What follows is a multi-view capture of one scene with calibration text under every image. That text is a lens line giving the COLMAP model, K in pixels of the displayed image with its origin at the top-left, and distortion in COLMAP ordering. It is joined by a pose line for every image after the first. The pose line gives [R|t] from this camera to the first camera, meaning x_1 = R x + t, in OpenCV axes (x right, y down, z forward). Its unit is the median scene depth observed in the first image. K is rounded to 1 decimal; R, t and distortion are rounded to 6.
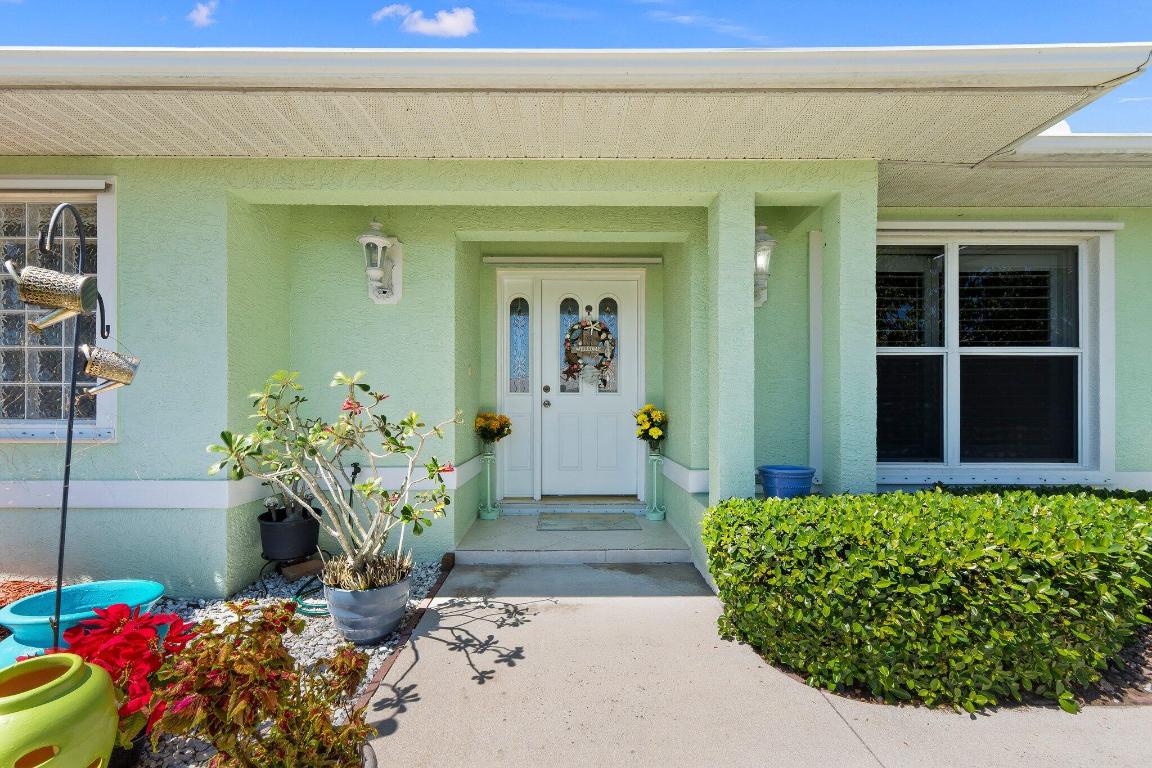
lens RADIAL K [[488.6, 0, 569.6], [0, 488.6, 402.5], [0, 0, 1]] dist [0.006205, 0.000128]
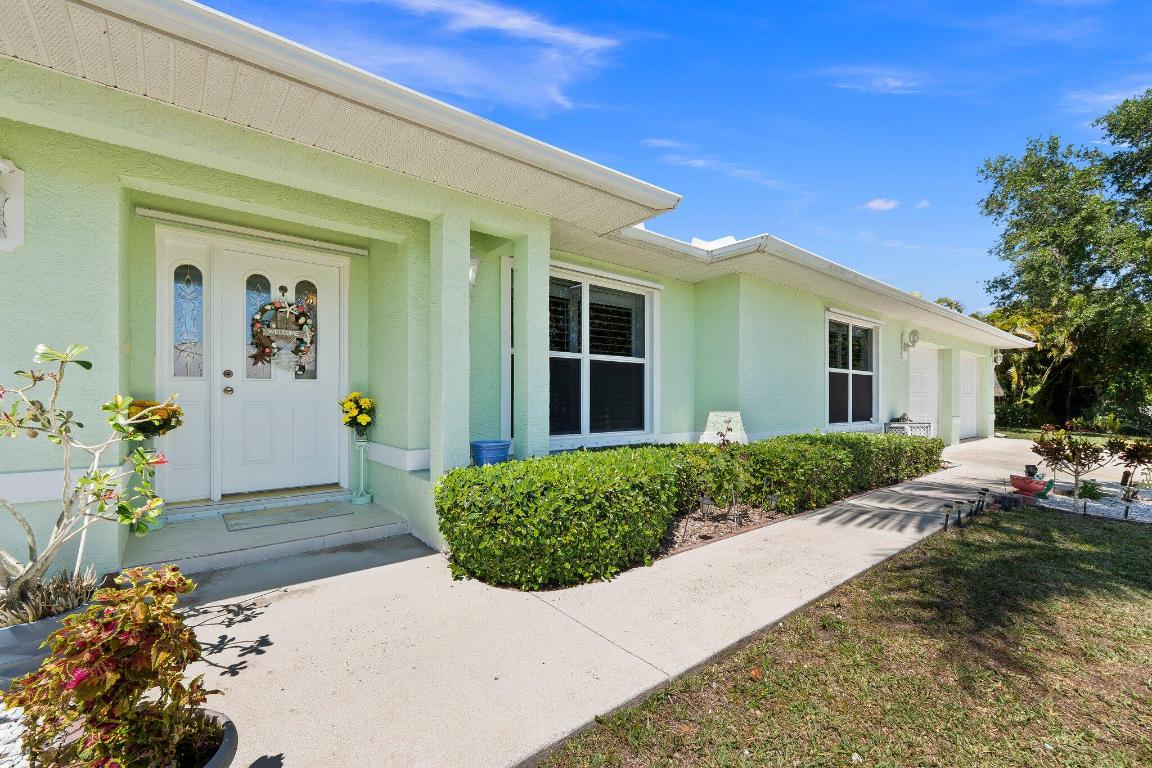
lens RADIAL K [[480.5, 0, 572.4], [0, 480.5, 394.1], [0, 0, 1]] dist [0.004718, -0.000090]
pose [[0.781496, 0.005061, 0.623890, -0.199454], [-0.005800, 0.999983, -0.000846, 0.011328], [-0.623883, -0.002957, 0.781512, -0.124183]]
